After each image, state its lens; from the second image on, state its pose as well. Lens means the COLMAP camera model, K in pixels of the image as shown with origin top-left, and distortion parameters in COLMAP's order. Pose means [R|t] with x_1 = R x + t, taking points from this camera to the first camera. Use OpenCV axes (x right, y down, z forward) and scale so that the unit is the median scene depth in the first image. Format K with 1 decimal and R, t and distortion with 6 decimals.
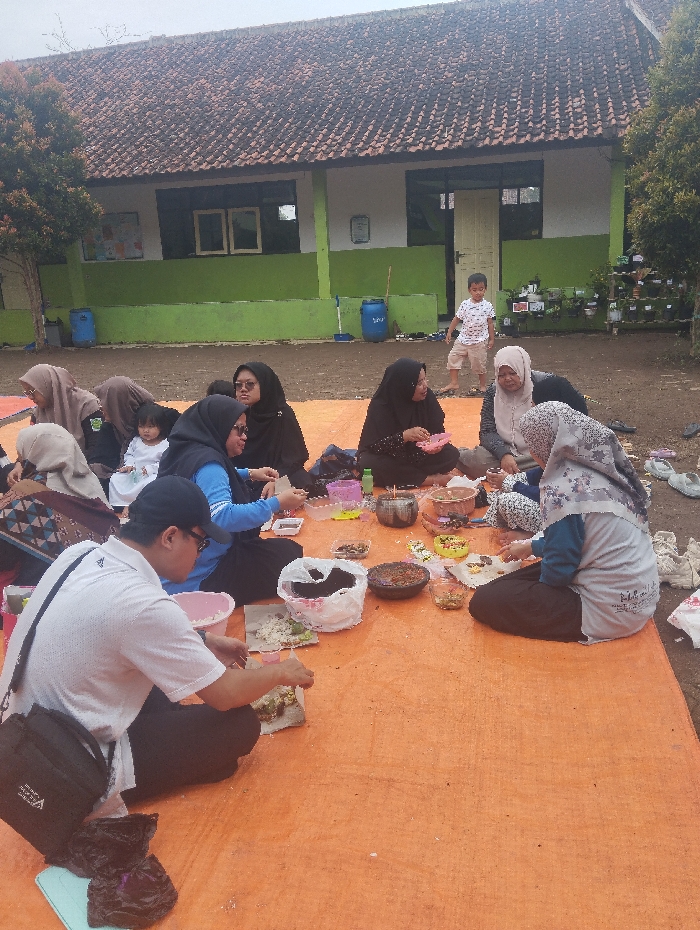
lens RADIAL K [[756.2, 0, 354.6], [0, 756.2, 466.3], [0, 0, 1]] dist [0.096341, -0.180973]
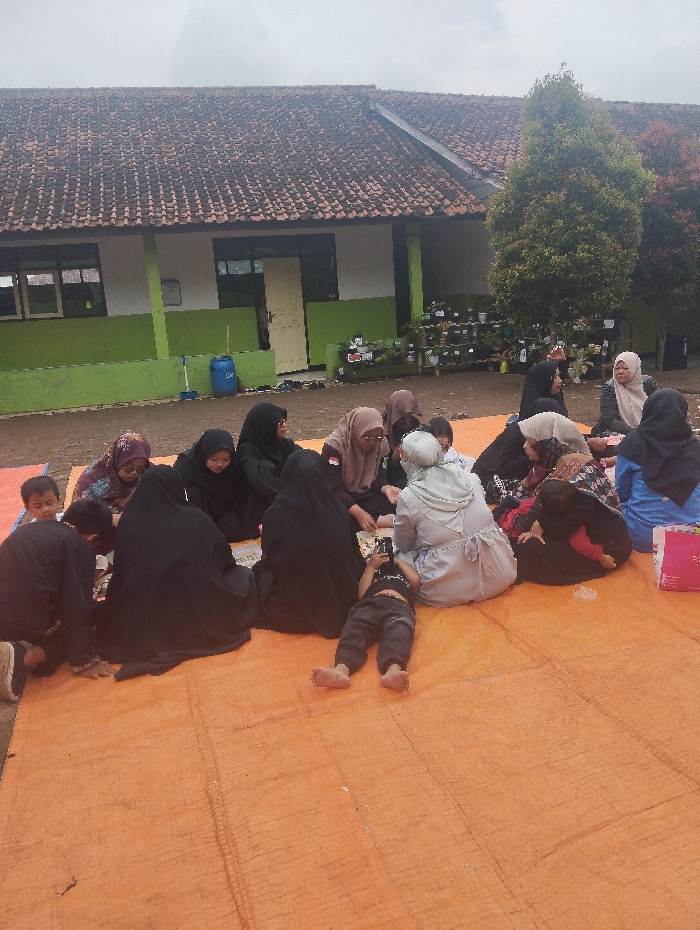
lens RADIAL K [[756.2, 0, 354.6], [0, 756.2, 466.3], [0, 0, 1]] dist [0.096341, -0.180973]
pose [[0.874783, -0.111820, 0.471436, -0.410068], [0.154487, 0.986591, -0.052653, 0.014444], [-0.459226, 0.118891, 0.880327, 0.024710]]
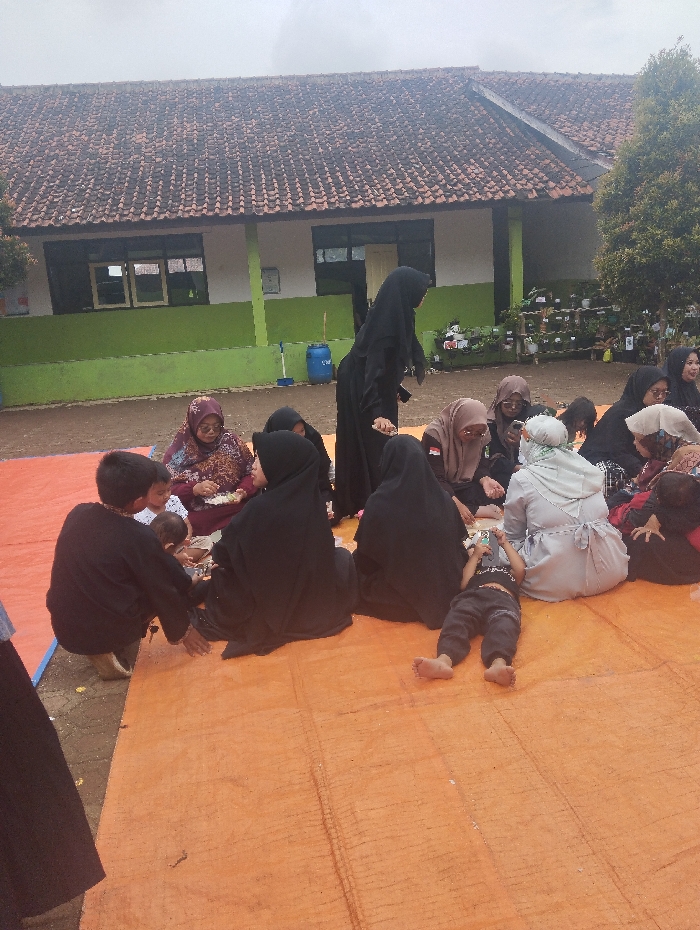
lens RADIAL K [[756.2, 0, 354.6], [0, 756.2, 466.3], [0, 0, 1]] dist [0.096341, -0.180973]
pose [[0.926336, -0.098282, 0.363651, -0.414404], [0.126310, 0.990517, -0.054051, 0.013884], [-0.354890, 0.096002, 0.929966, 0.030928]]
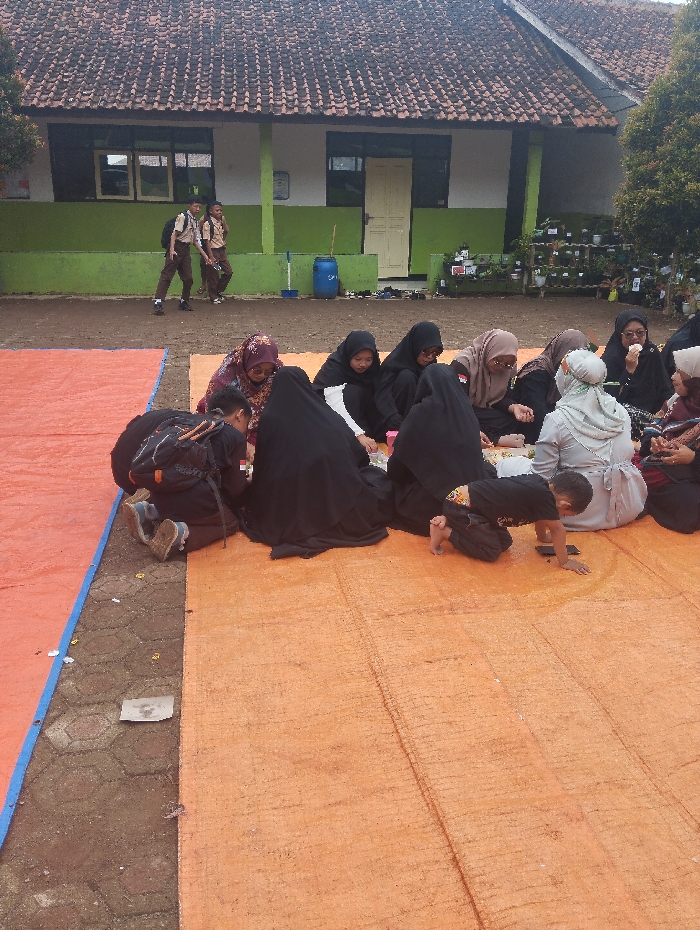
lens RADIAL K [[756.2, 0, 354.6], [0, 756.2, 466.3], [0, 0, 1]] dist [0.096341, -0.180973]
pose [[0.921131, -0.061848, 0.384308, -0.449938], [0.044056, 0.997517, 0.054937, 0.011356], [-0.386751, -0.033673, 0.921569, 0.028154]]
